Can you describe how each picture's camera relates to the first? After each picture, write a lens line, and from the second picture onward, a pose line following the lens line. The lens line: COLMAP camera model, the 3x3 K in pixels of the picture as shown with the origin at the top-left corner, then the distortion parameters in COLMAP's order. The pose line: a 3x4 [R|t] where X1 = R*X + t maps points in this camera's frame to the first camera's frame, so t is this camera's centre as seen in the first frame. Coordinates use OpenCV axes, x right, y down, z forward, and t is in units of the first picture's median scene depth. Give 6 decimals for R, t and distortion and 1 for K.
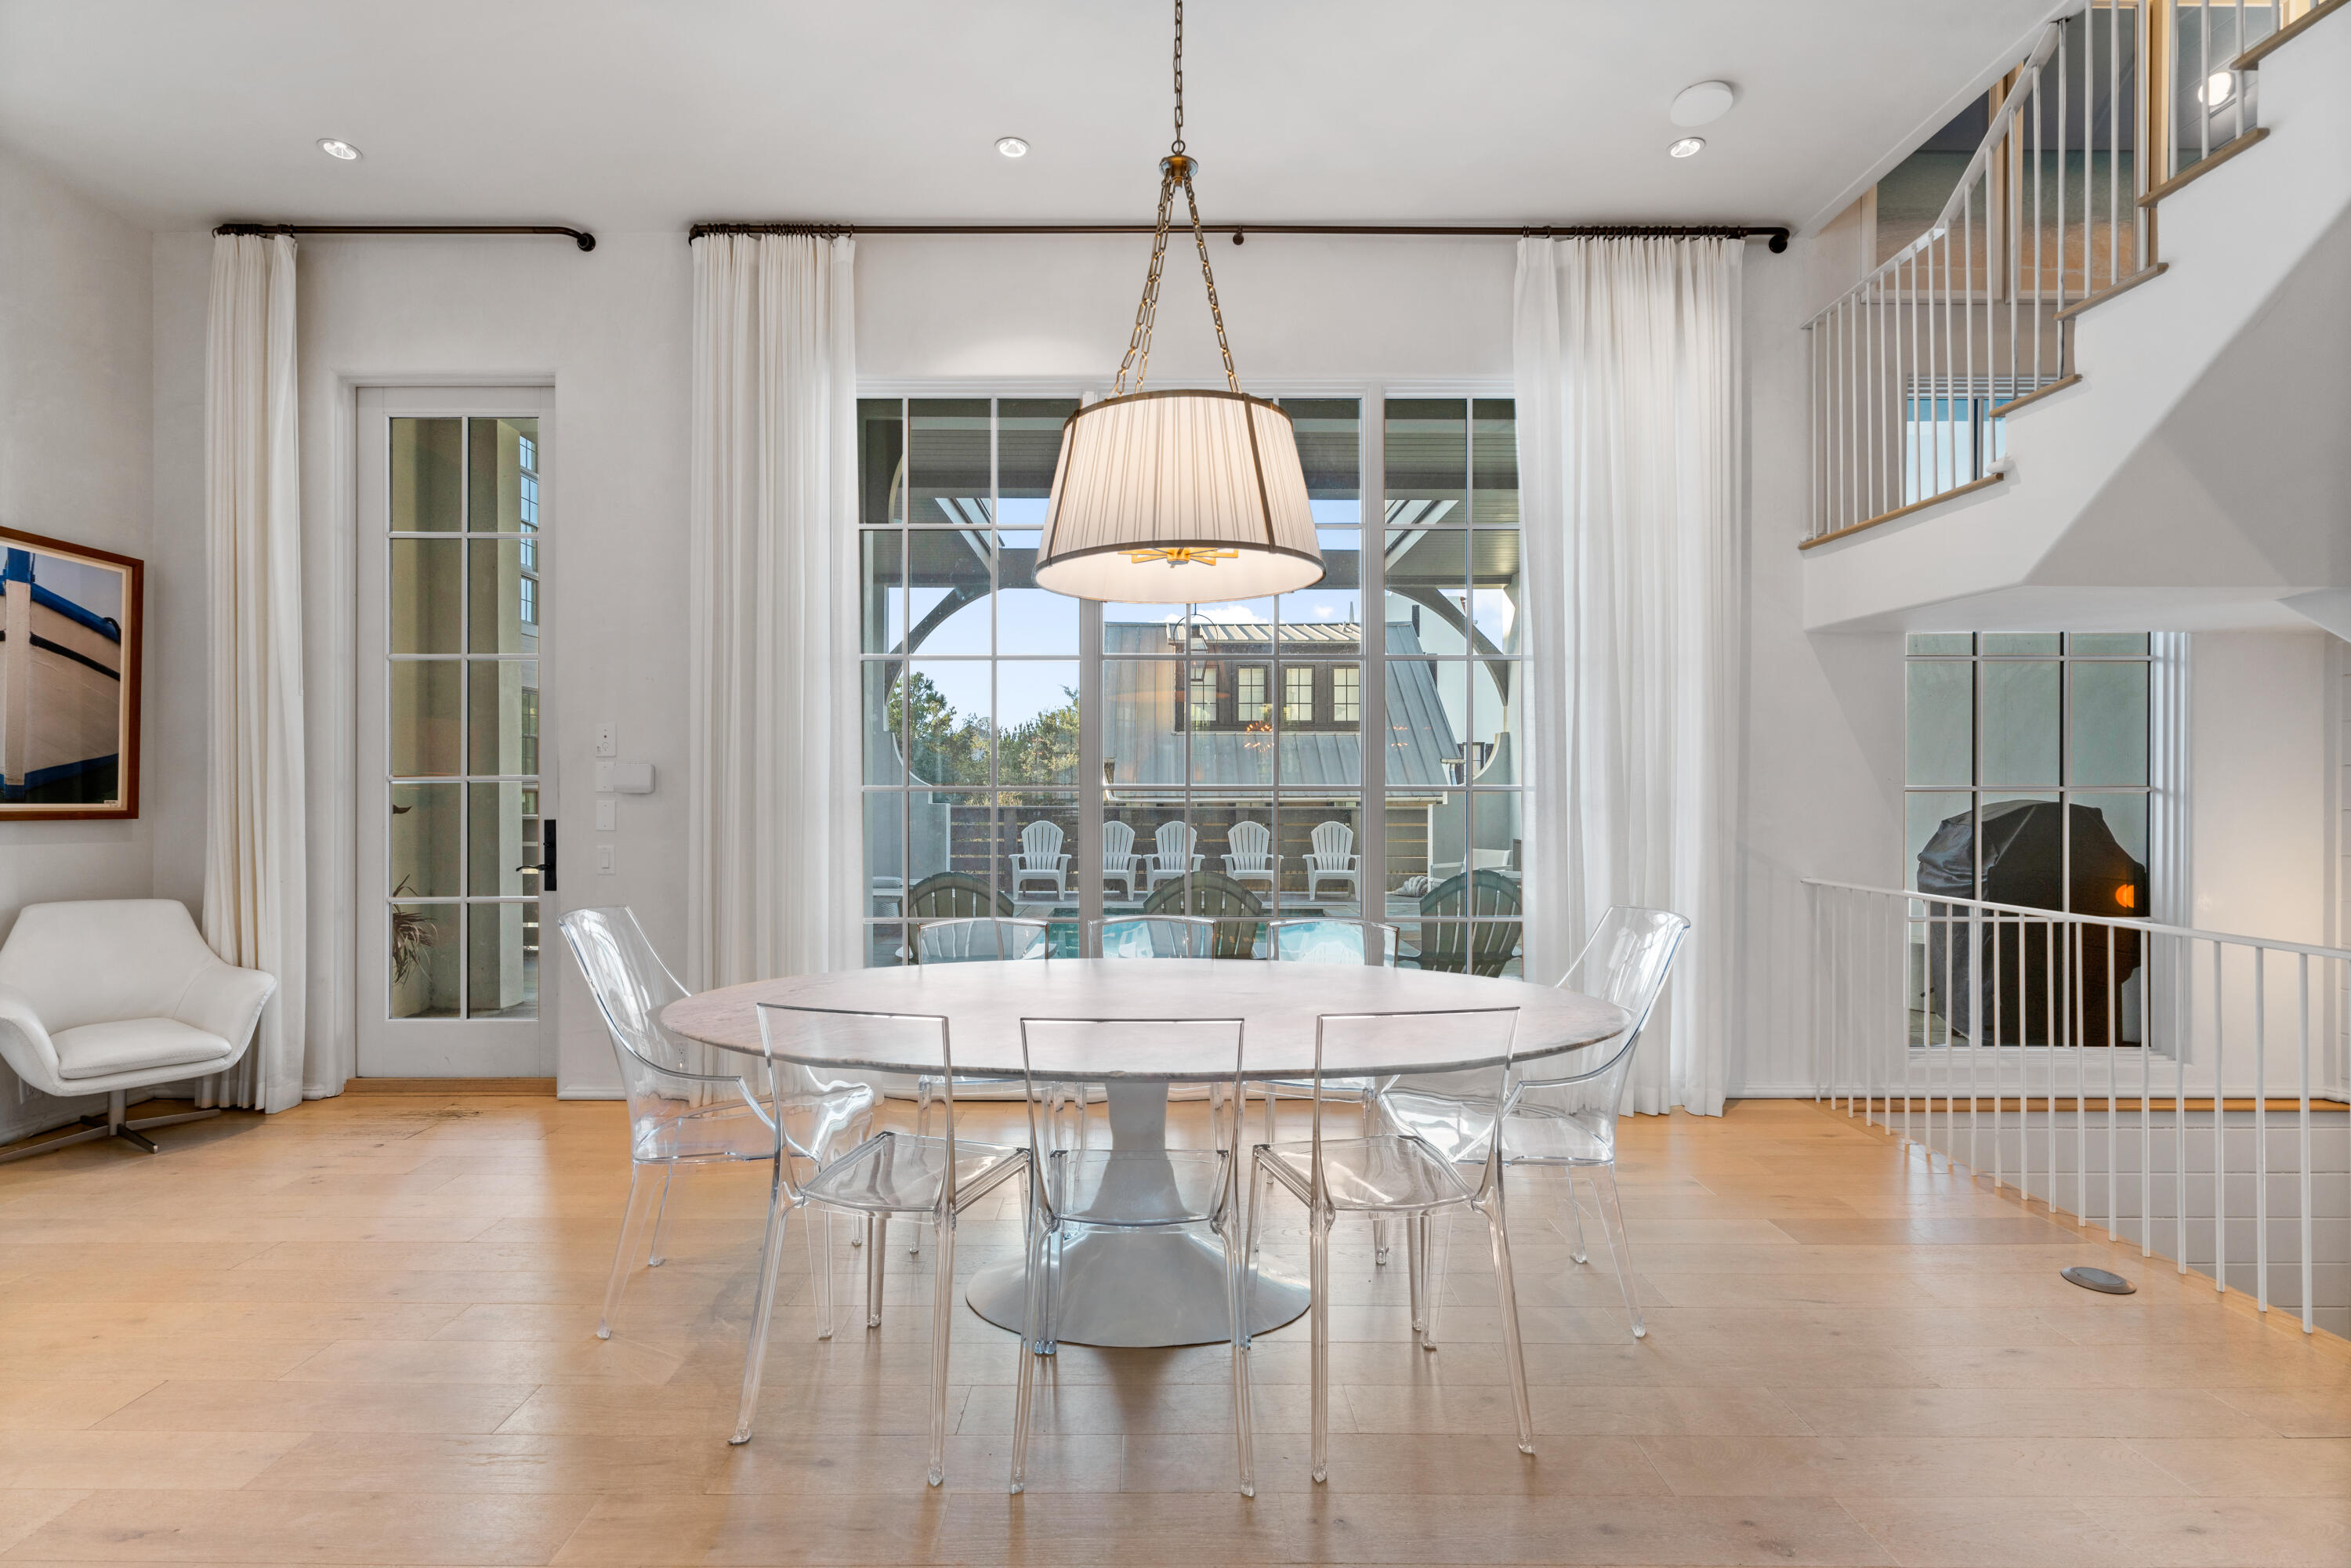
lens RADIAL K [[1058.4, 0, 1170.4], [0, 1058.4, 795.0], [0, 0, 1]] dist [-0.000348, -0.000485]
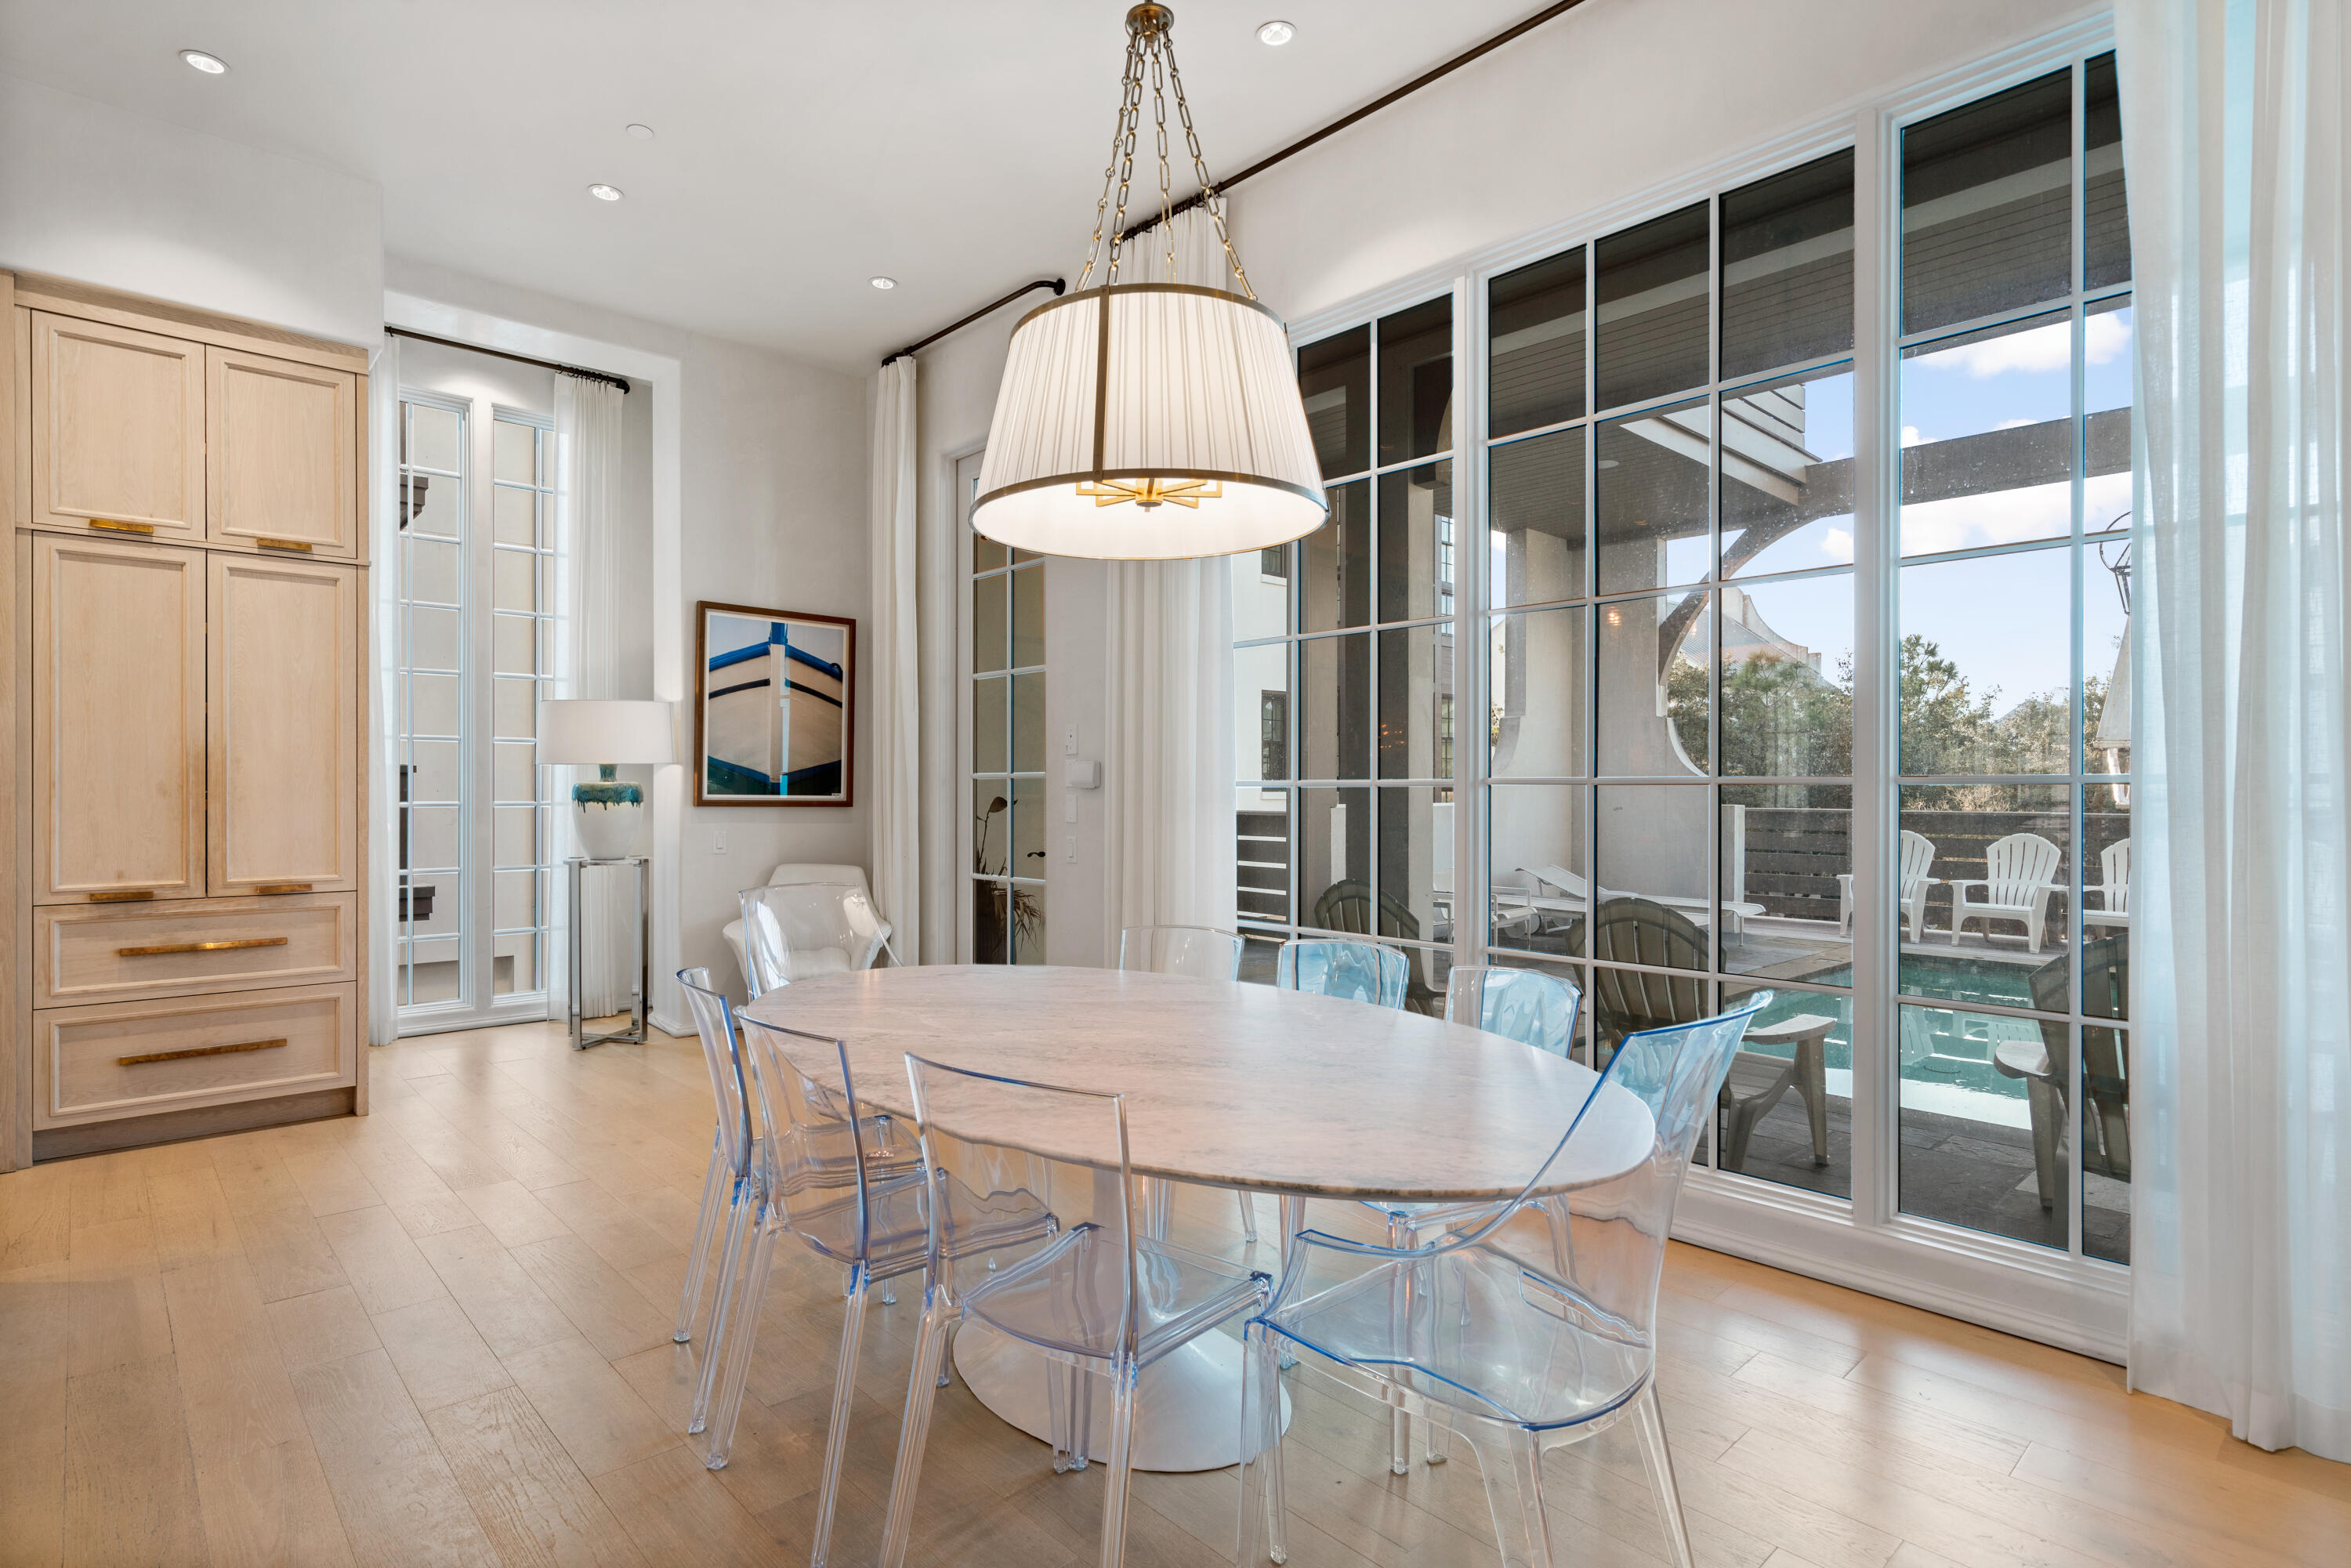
lens RADIAL K [[1215.5, 0, 1174.9], [0, 1215.5, 786.9], [0, 0, 1]] dist [0.003472, -0.000015]
pose [[0.672799, -0.006009, -0.739800, 0.478200], [-0.000662, 0.999962, -0.008724, 0.009530], [0.739825, 0.006359, 0.672770, 0.247053]]
